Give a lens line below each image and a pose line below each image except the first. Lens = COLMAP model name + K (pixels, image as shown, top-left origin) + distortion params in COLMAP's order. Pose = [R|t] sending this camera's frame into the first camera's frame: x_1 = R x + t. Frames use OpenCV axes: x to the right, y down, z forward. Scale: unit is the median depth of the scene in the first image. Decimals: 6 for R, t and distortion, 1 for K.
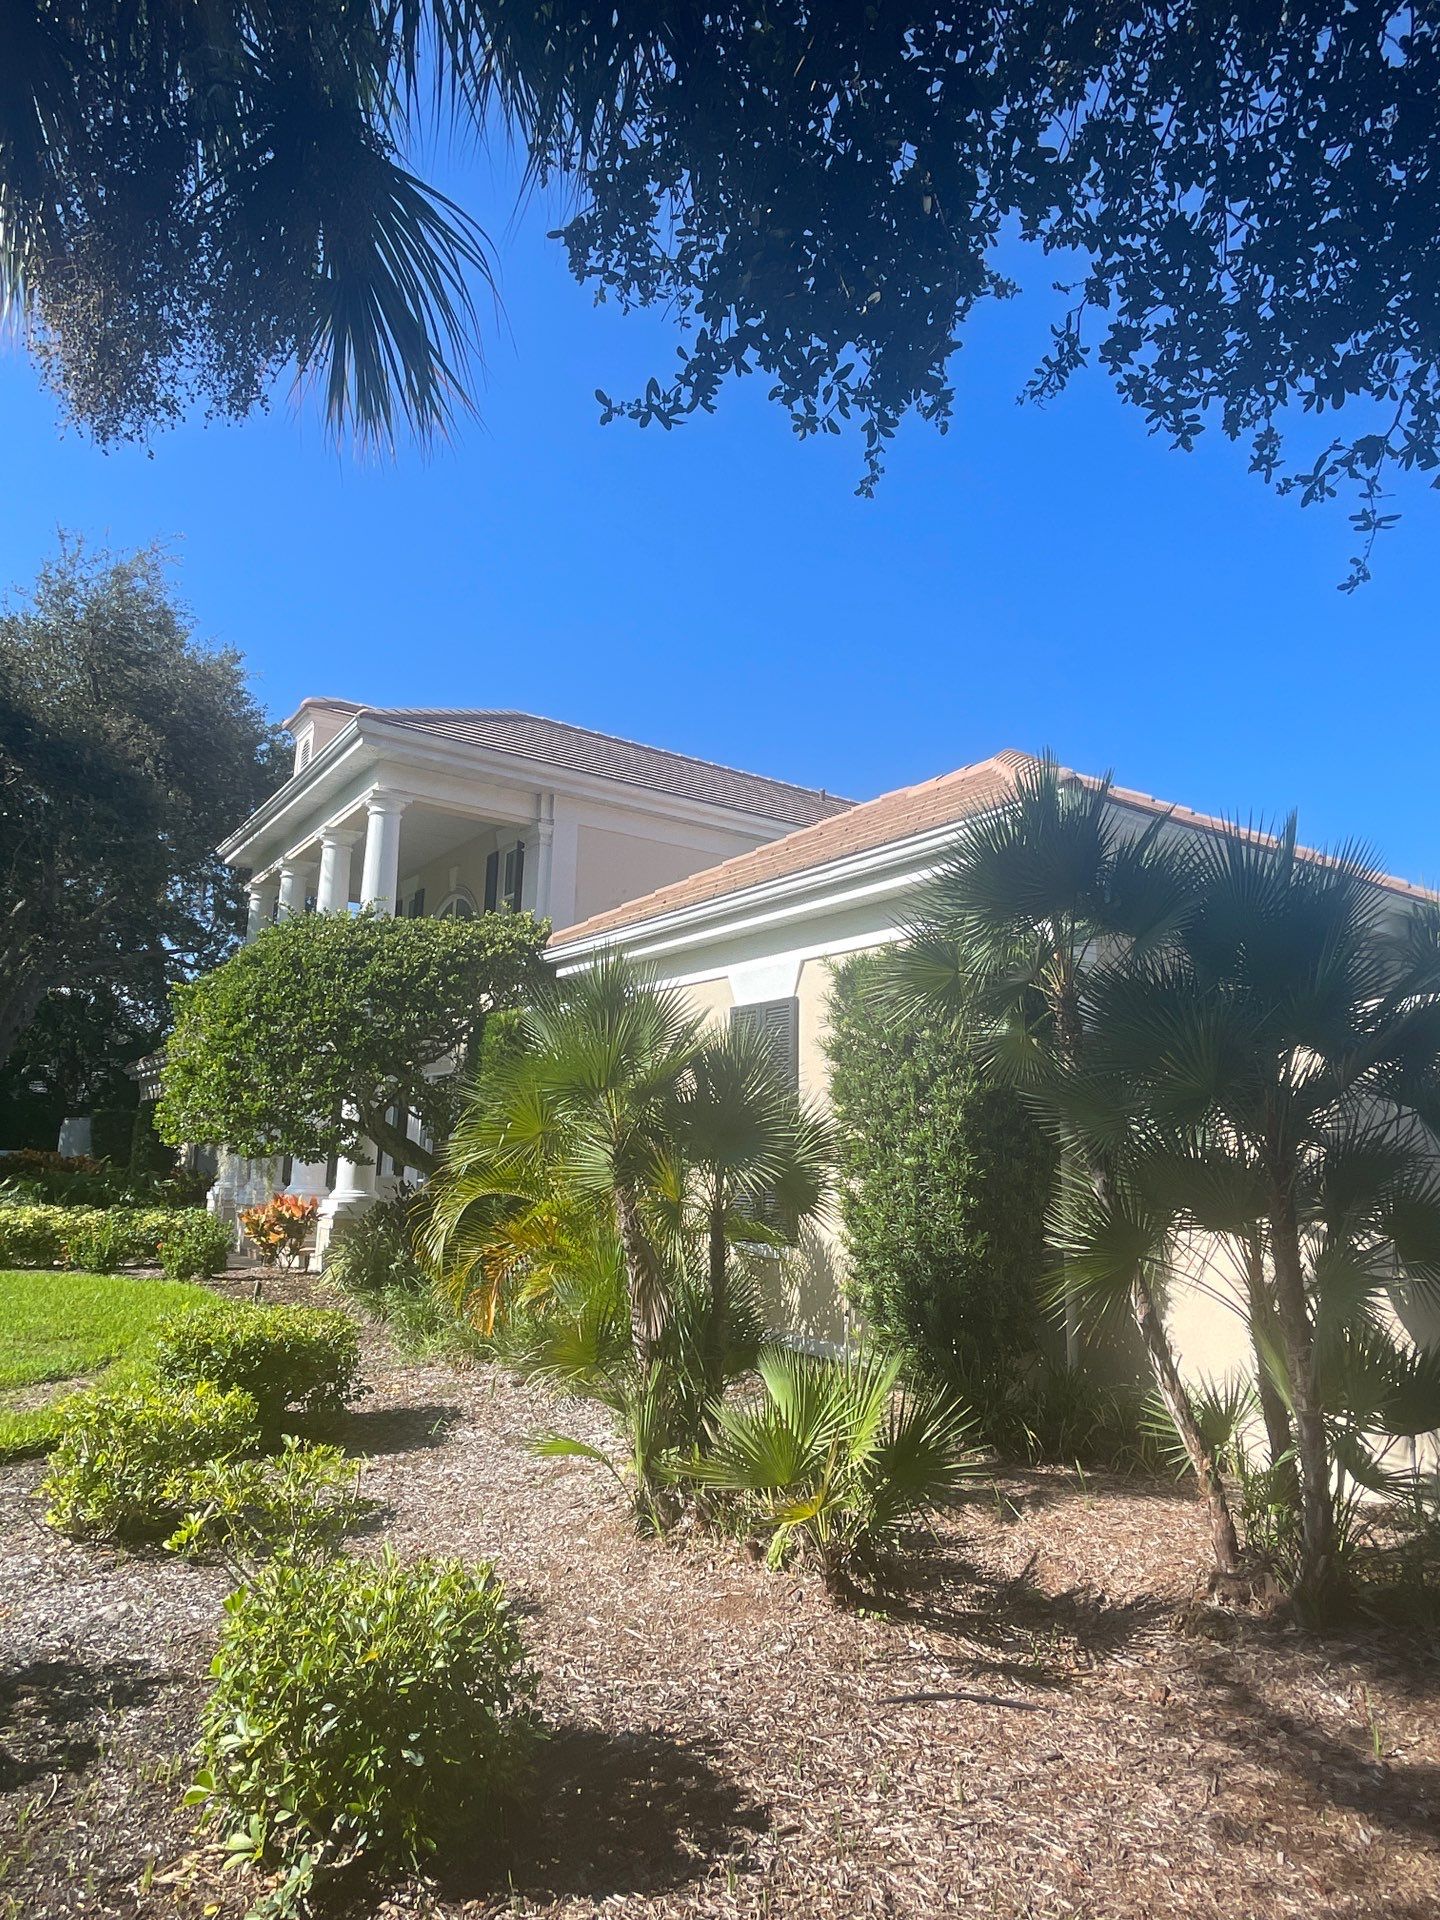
lens RADIAL K [[1157.0, 0, 720.8], [0, 1157.0, 957.2], [0, 0, 1]] dist [-0.006535, 0.011052]
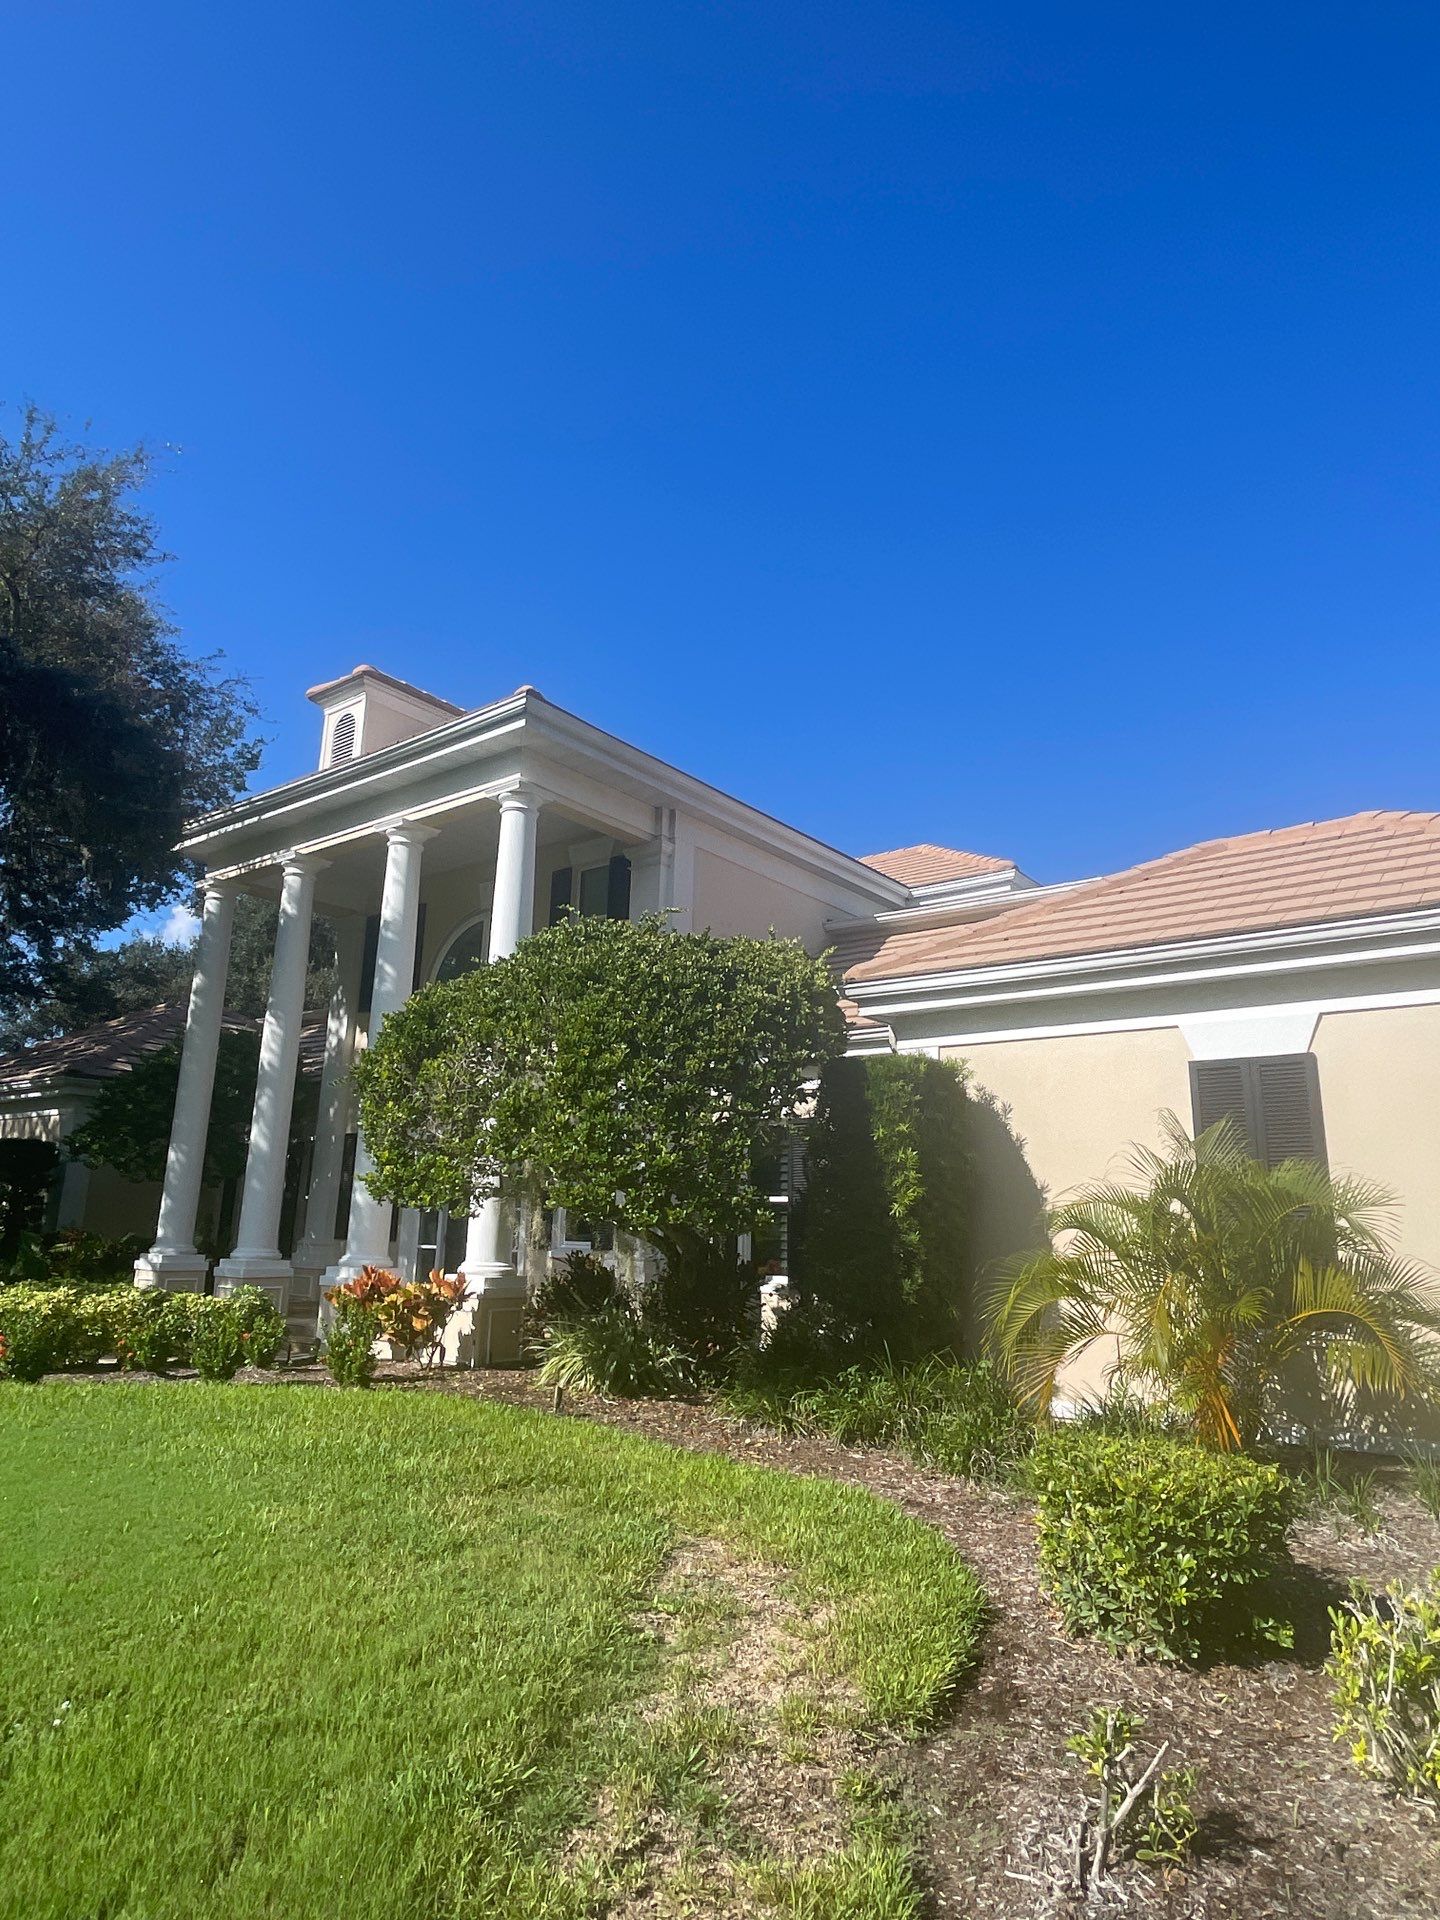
lens RADIAL K [[1157.0, 0, 719.1], [0, 1157.0, 963.0], [0, 0, 1]] dist [-0.006535, 0.011052]
pose [[0.957076, 0.067699, 0.281821, -0.358873], [-0.056036, 0.997213, -0.049247, 0.019276], [-0.284370, 0.031341, 0.958202, 0.143283]]
